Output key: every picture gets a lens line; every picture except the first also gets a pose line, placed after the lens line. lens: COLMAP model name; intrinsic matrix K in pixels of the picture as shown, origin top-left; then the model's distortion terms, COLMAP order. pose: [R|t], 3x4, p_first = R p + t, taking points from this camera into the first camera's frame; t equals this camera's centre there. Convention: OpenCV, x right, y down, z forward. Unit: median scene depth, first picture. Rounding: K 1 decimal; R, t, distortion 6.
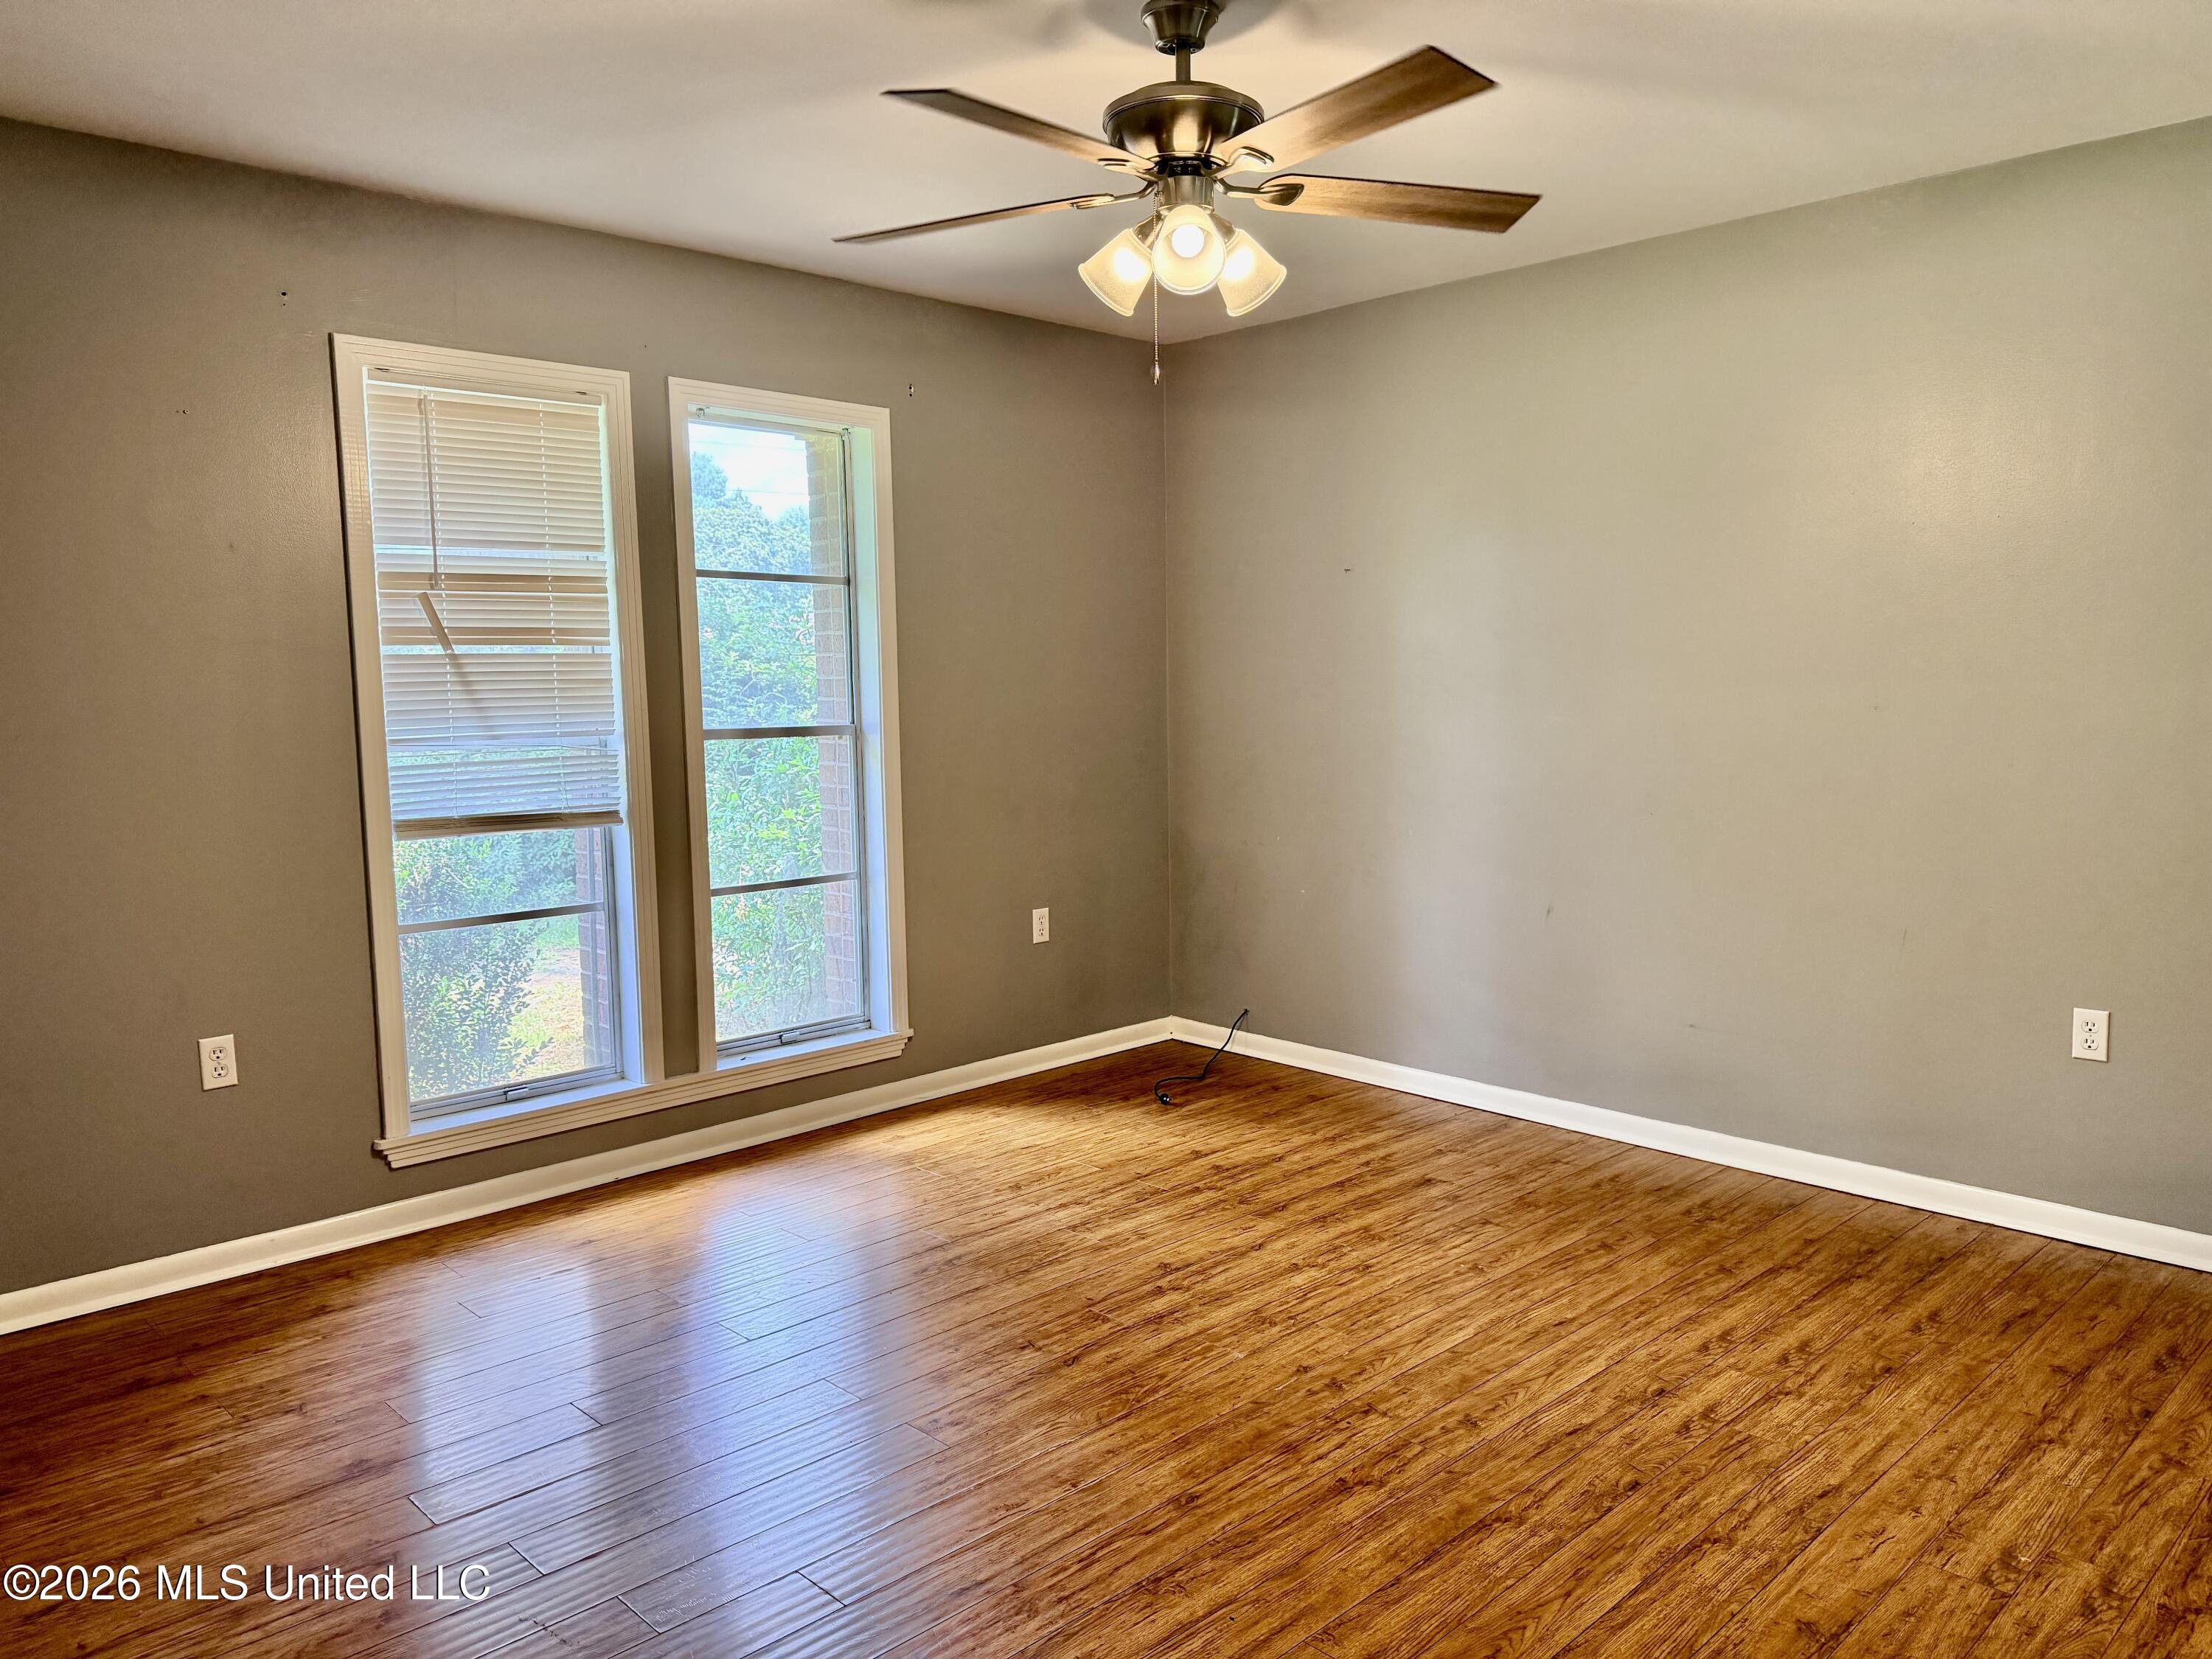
lens RADIAL K [[1547.4, 0, 1106.0], [0, 1547.4, 829.5], [0, 0, 1]] dist [-0.003819, -0.003412]
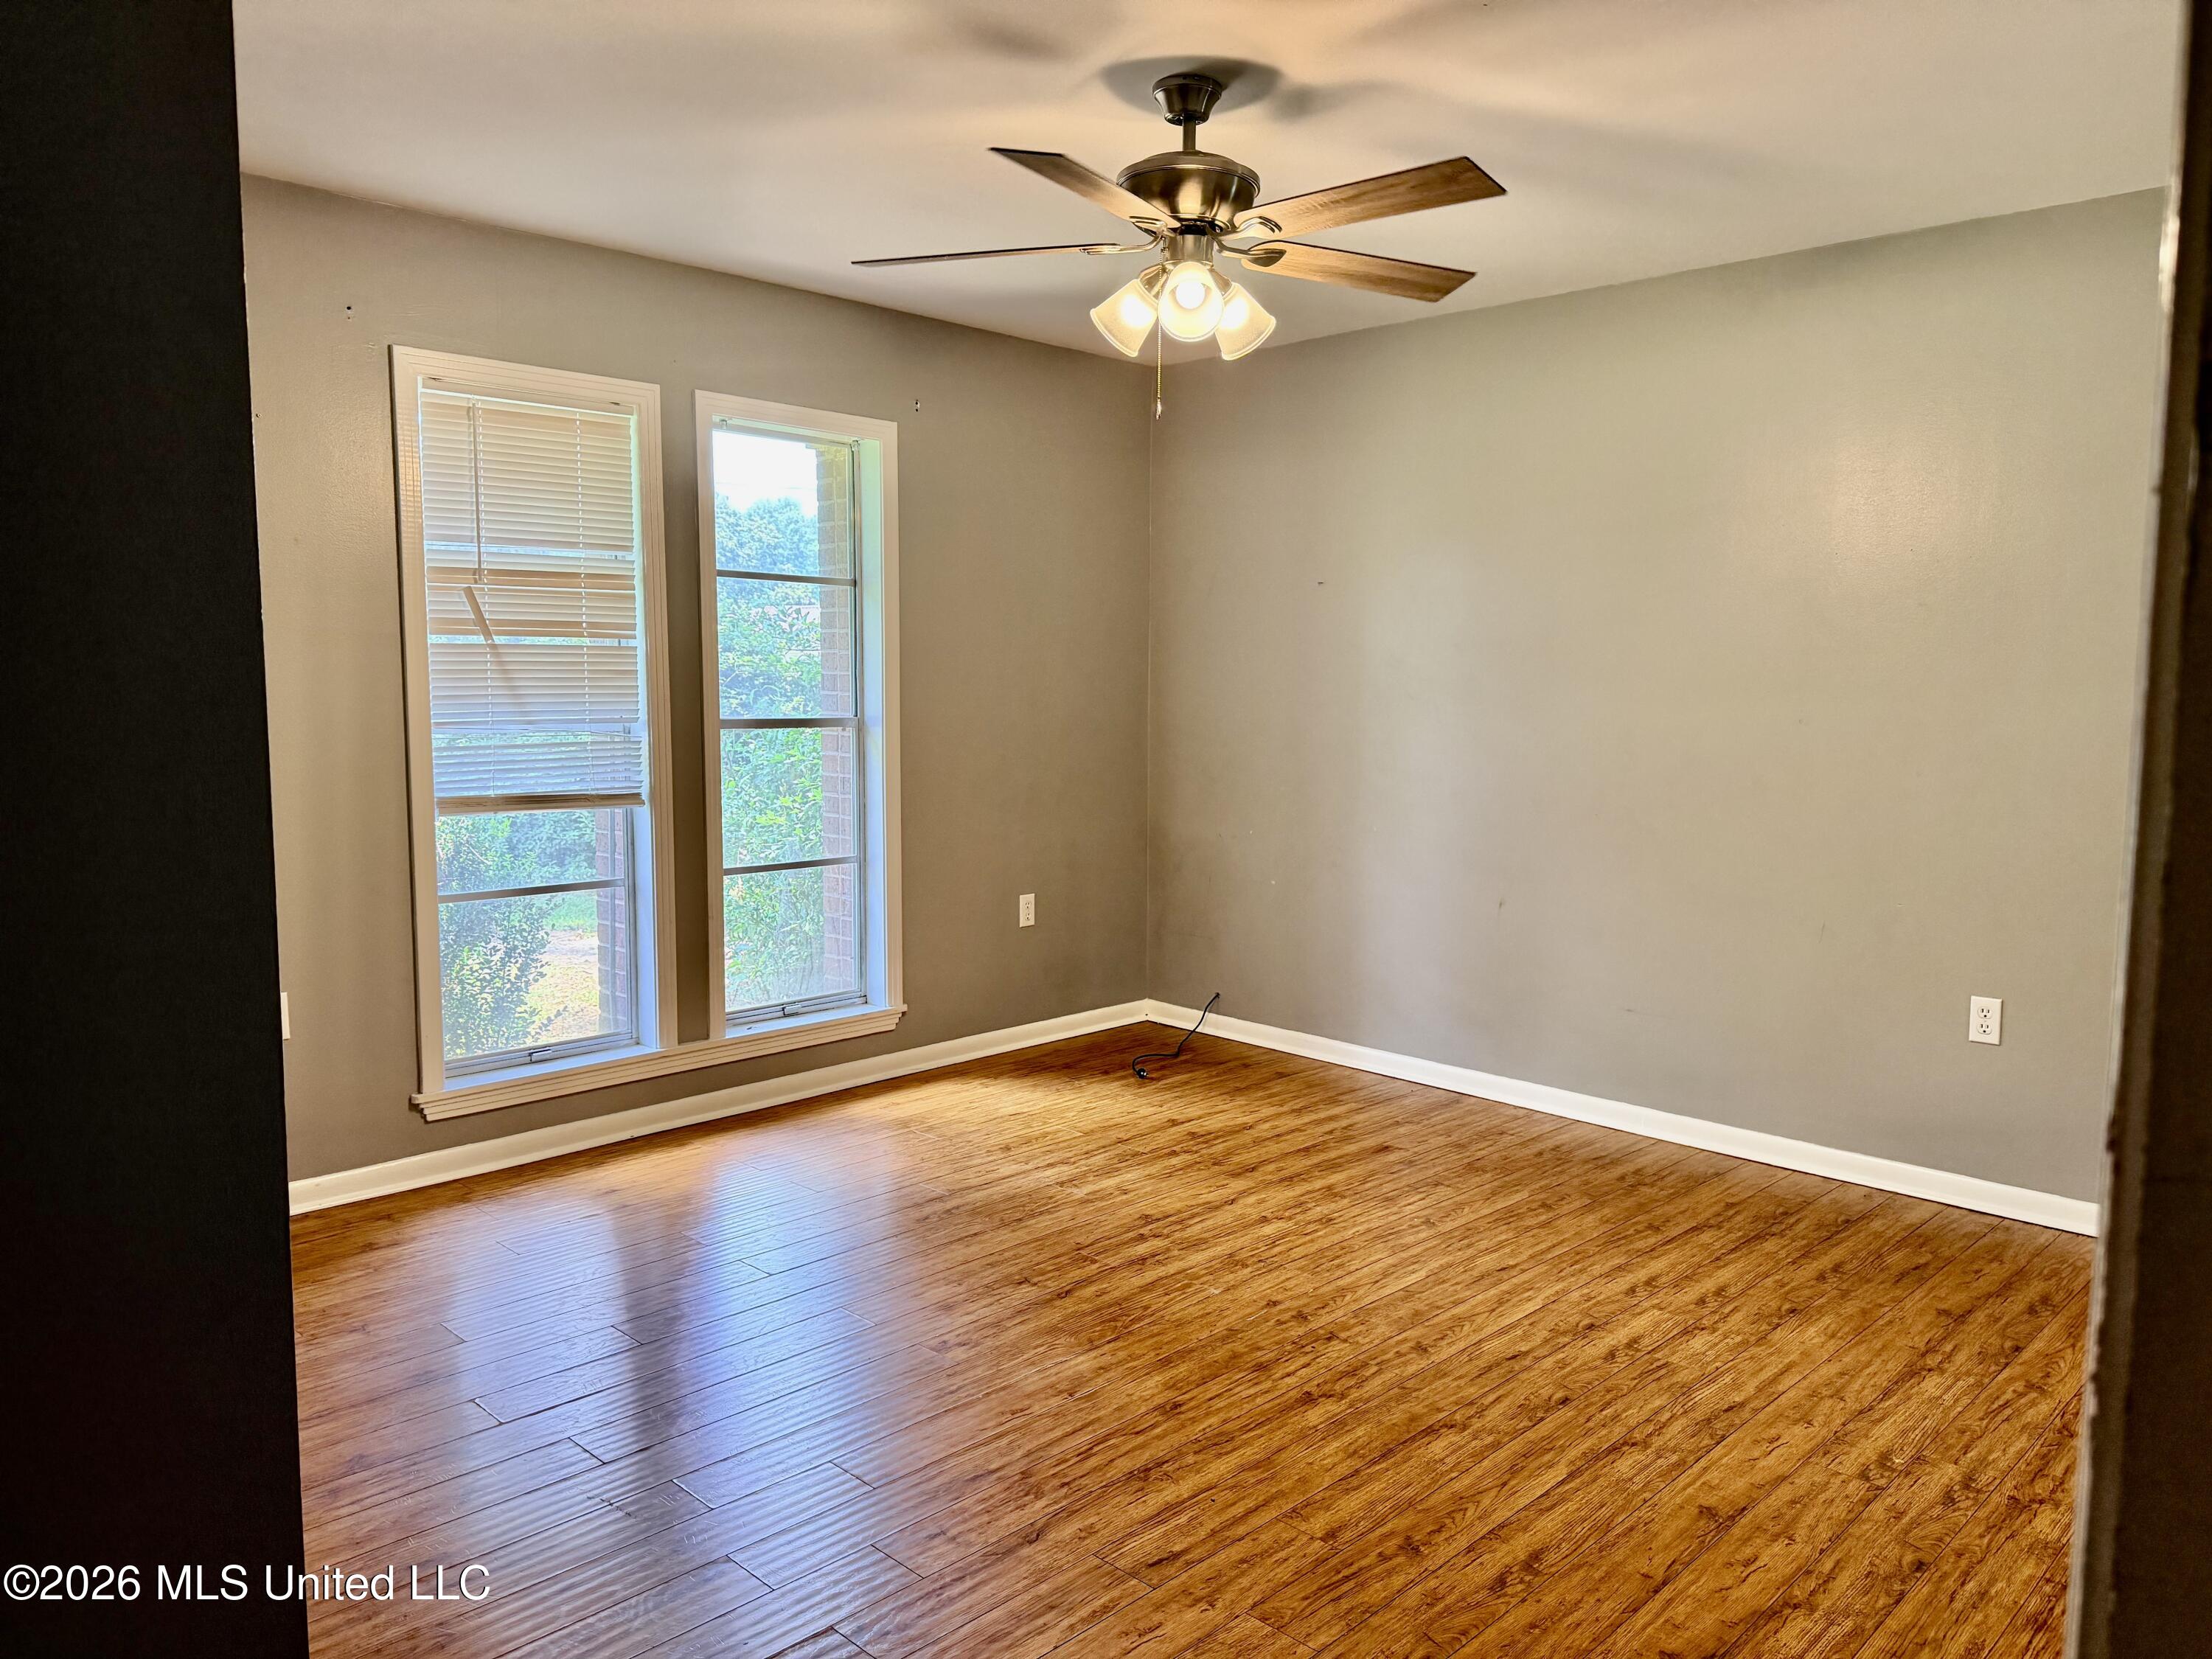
lens RADIAL K [[1549.9, 0, 1106.0], [0, 1549.9, 829.5], [0, 0, 1]] dist [0.005356, -0.016947]
pose [[0.999503, 0.018284, 0.025683, -0.026925], [-0.018276, 0.999833, -0.000524, 0.010262], [-0.025688, 0.000055, 0.999670, -0.110742]]
